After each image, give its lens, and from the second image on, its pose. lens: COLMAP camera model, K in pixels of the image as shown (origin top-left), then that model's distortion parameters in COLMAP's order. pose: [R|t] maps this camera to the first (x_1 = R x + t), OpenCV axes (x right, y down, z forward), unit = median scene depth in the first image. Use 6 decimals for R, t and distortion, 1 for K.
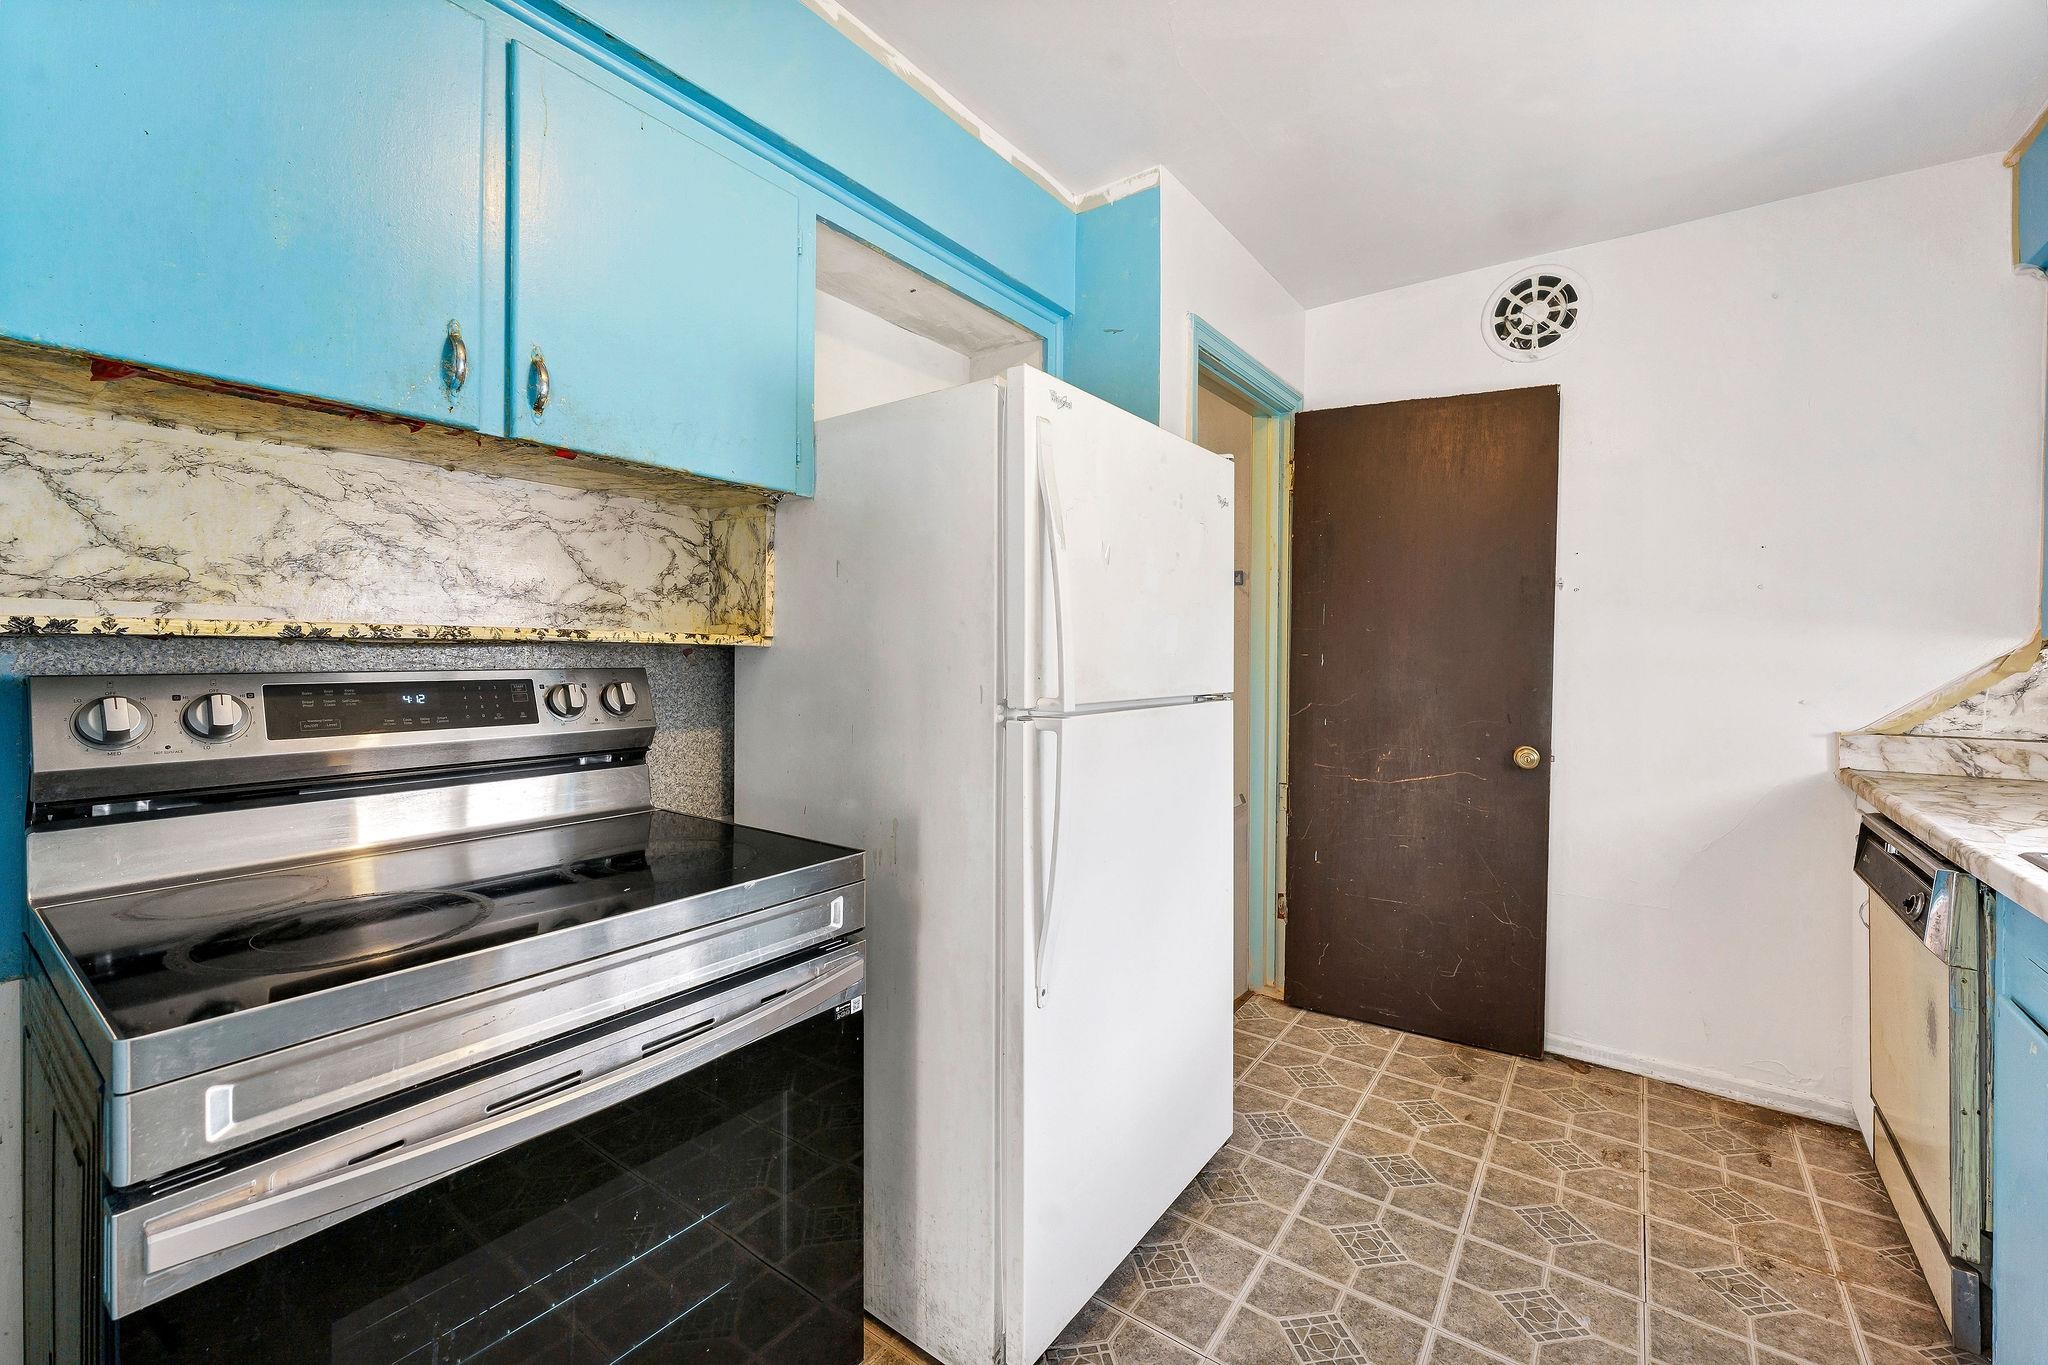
lens RADIAL K [[843.2, 0, 1021.6], [0, 843.2, 648.2], [0, 0, 1]] dist [0.006343, -0.000715]
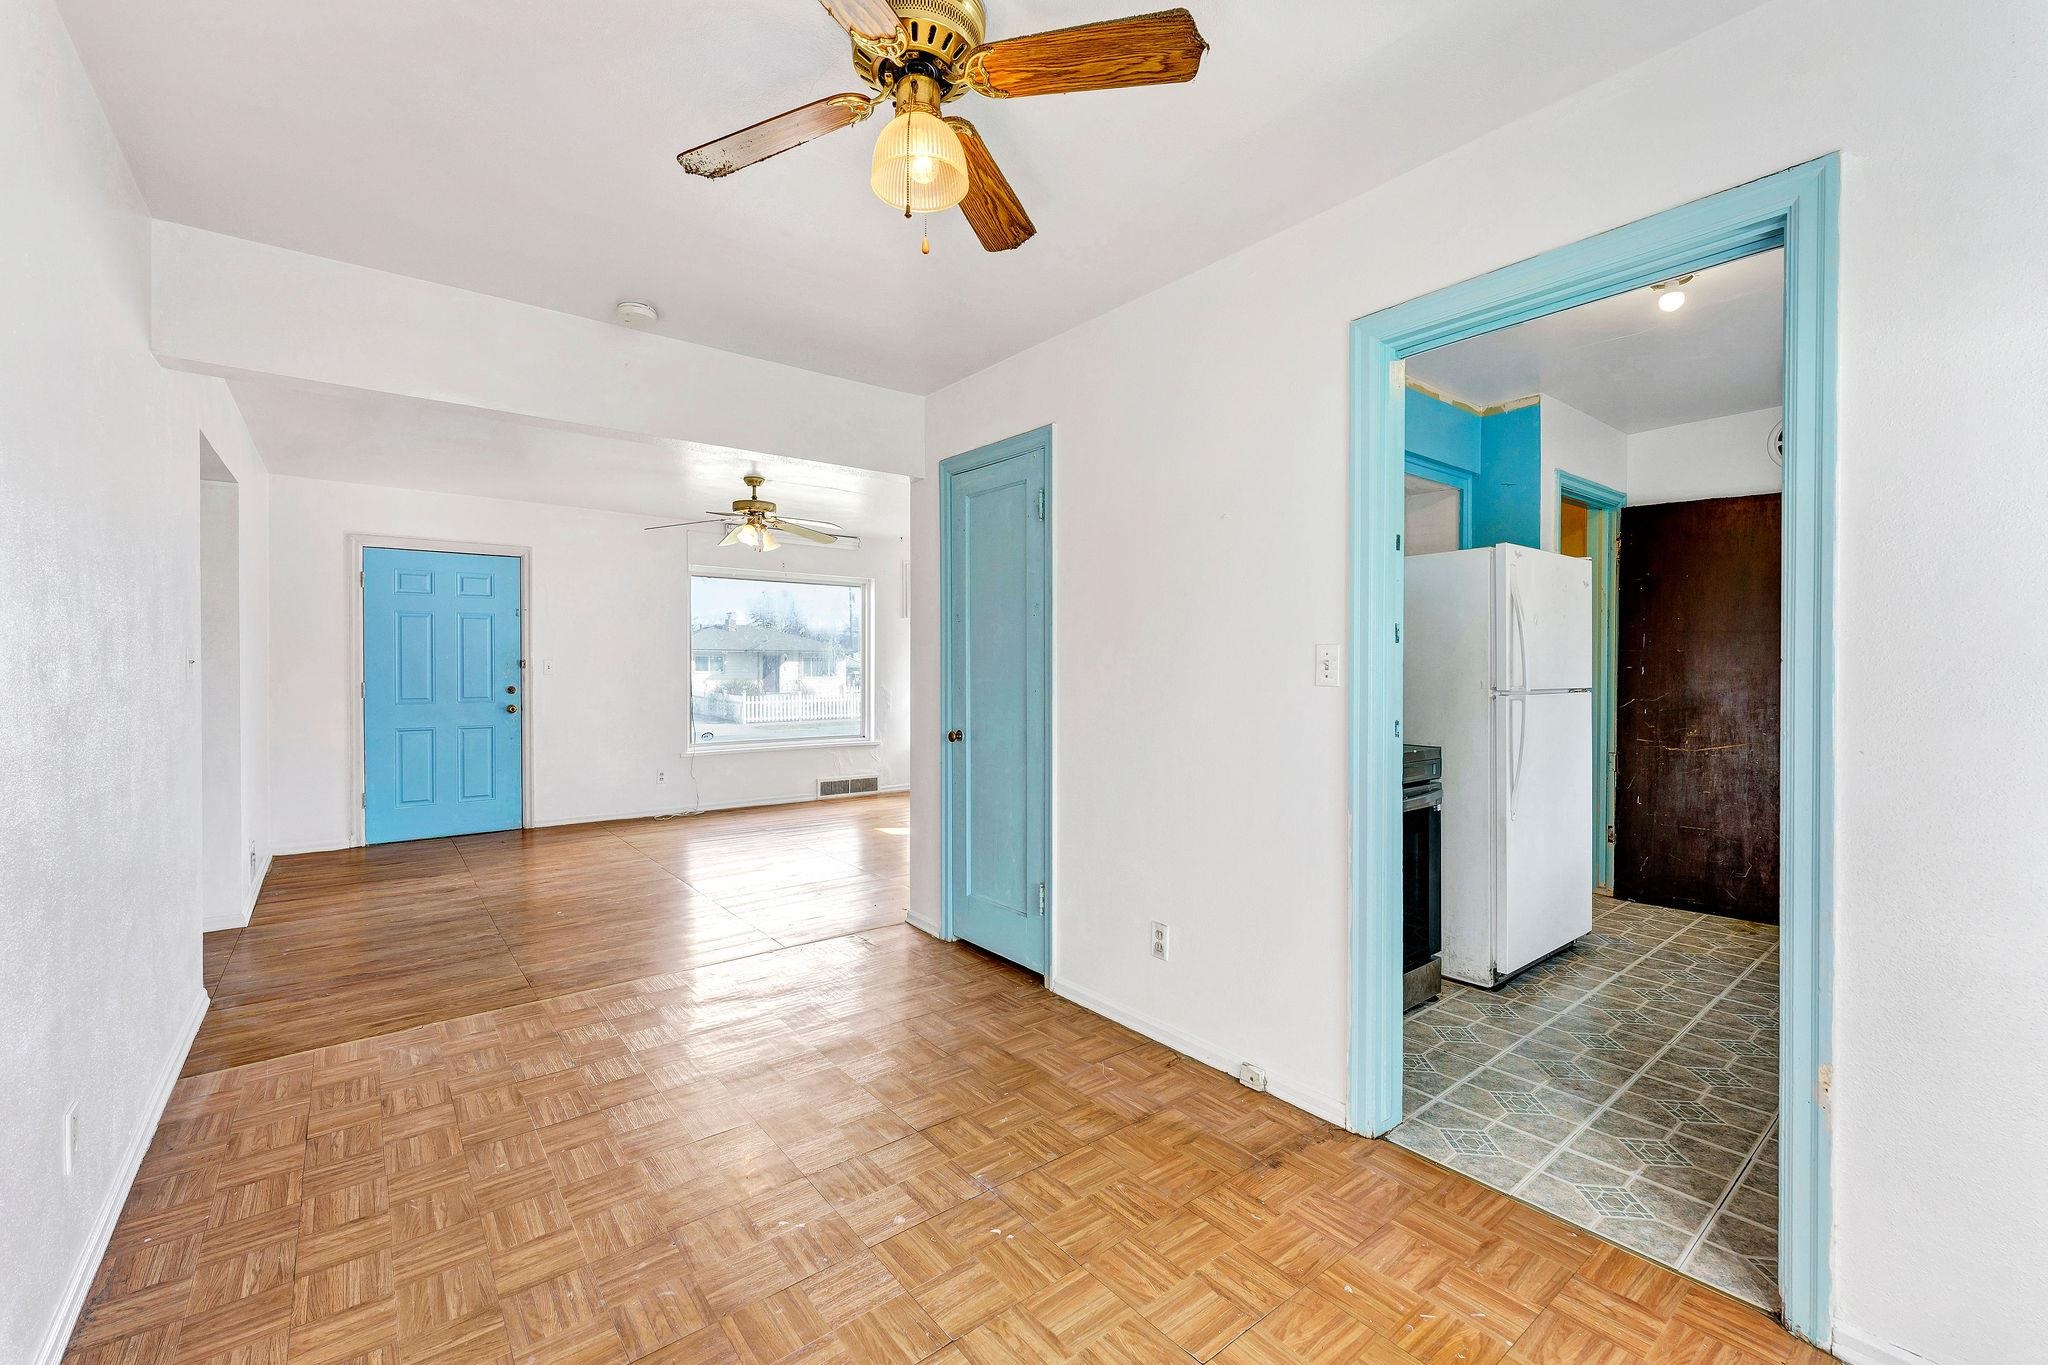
lens RADIAL K [[824.0, 0, 1024.5], [0, 824.0, 675.8], [0, 0, 1]] dist [0.002299, -0.000048]
pose [[0.962276, -0.005577, -0.272020, -0.437349], [0.008932, 0.999899, 0.011098, -0.003598], [0.271930, -0.013109, 0.962228, -1.028233]]
